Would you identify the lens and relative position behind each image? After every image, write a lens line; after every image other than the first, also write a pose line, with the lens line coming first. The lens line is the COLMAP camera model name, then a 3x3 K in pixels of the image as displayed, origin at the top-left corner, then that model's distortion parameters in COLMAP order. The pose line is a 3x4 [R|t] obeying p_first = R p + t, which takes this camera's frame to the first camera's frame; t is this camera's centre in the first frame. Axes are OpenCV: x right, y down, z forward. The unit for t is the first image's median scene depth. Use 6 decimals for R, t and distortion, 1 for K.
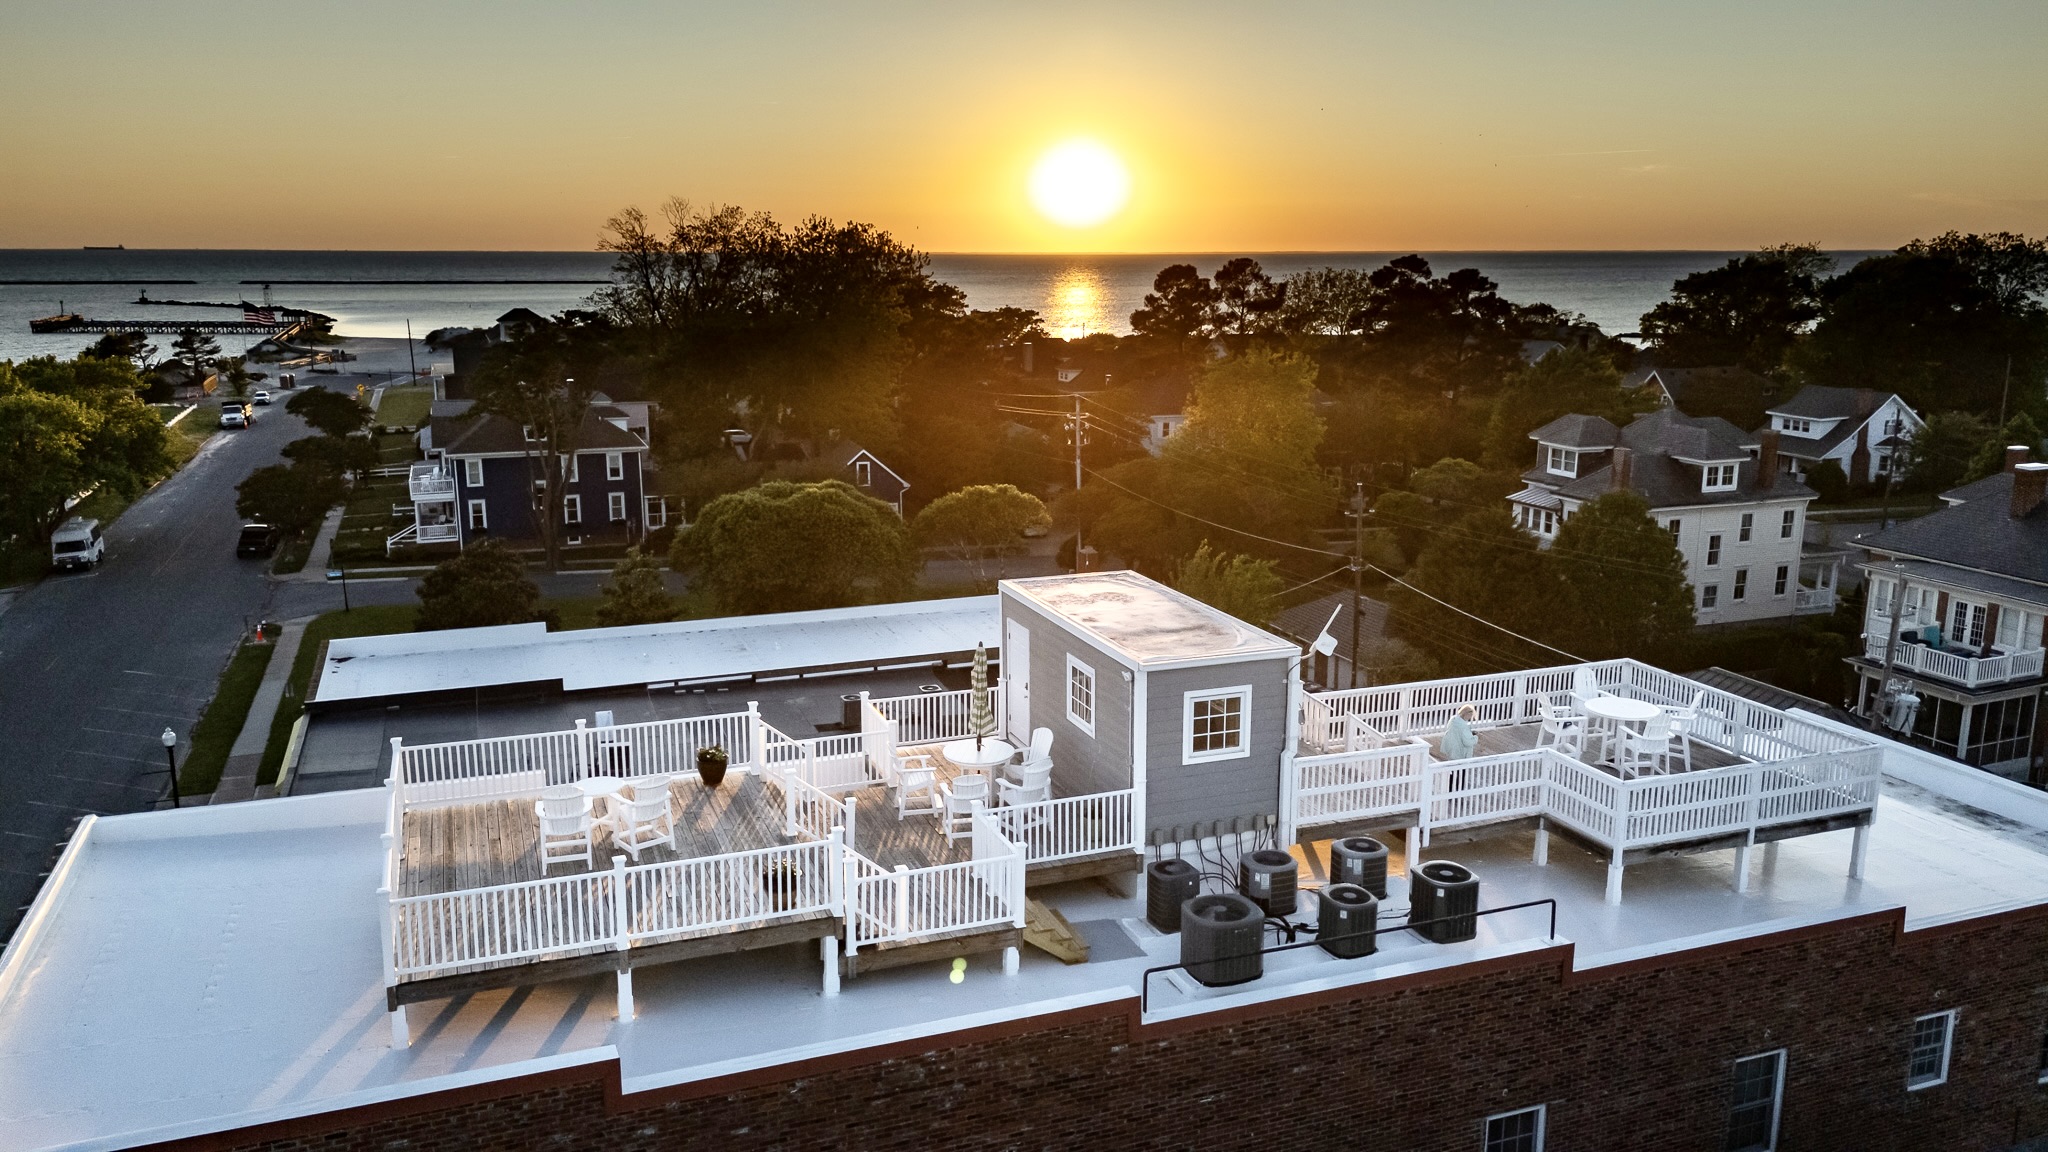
lens RADIAL K [[1478.2, 0, 1019.6], [0, 1478.2, 547.9], [0, 0, 1]] dist [0.043776, -0.030714]
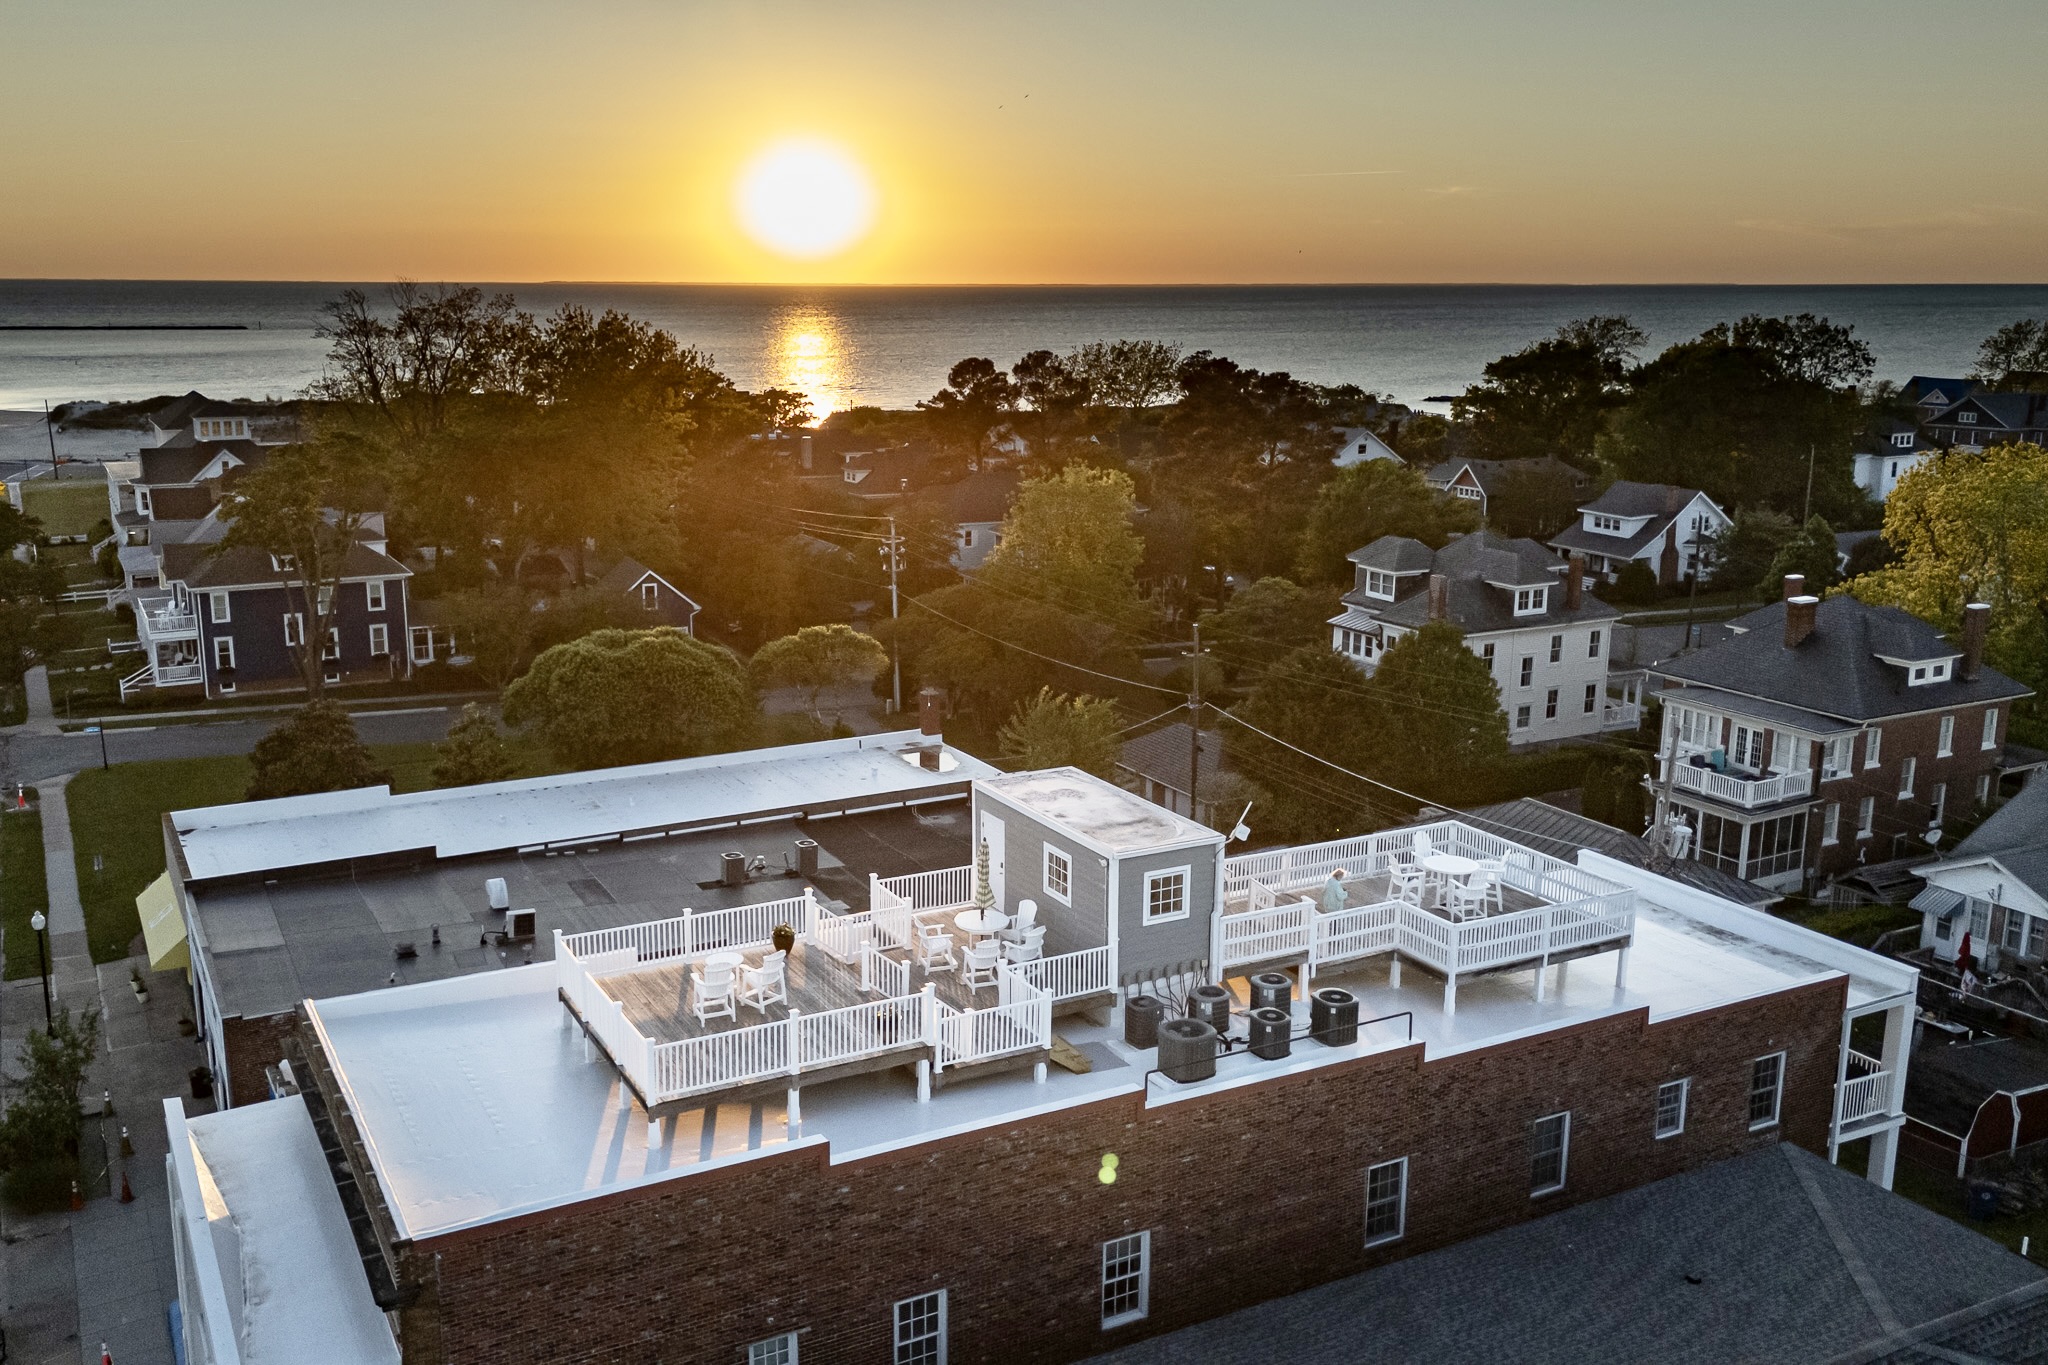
lens RADIAL K [[1755.9, 0, 942.3], [0, 1755.9, 634.0], [0, 0, 1]] dist [0.055353, -0.052840]
pose [[0.993449, -0.022260, 0.112089, -0.085361], [0.022206, 0.999752, 0.001726, -0.044129], [-0.112099, 0.000774, 0.993697, -0.200888]]
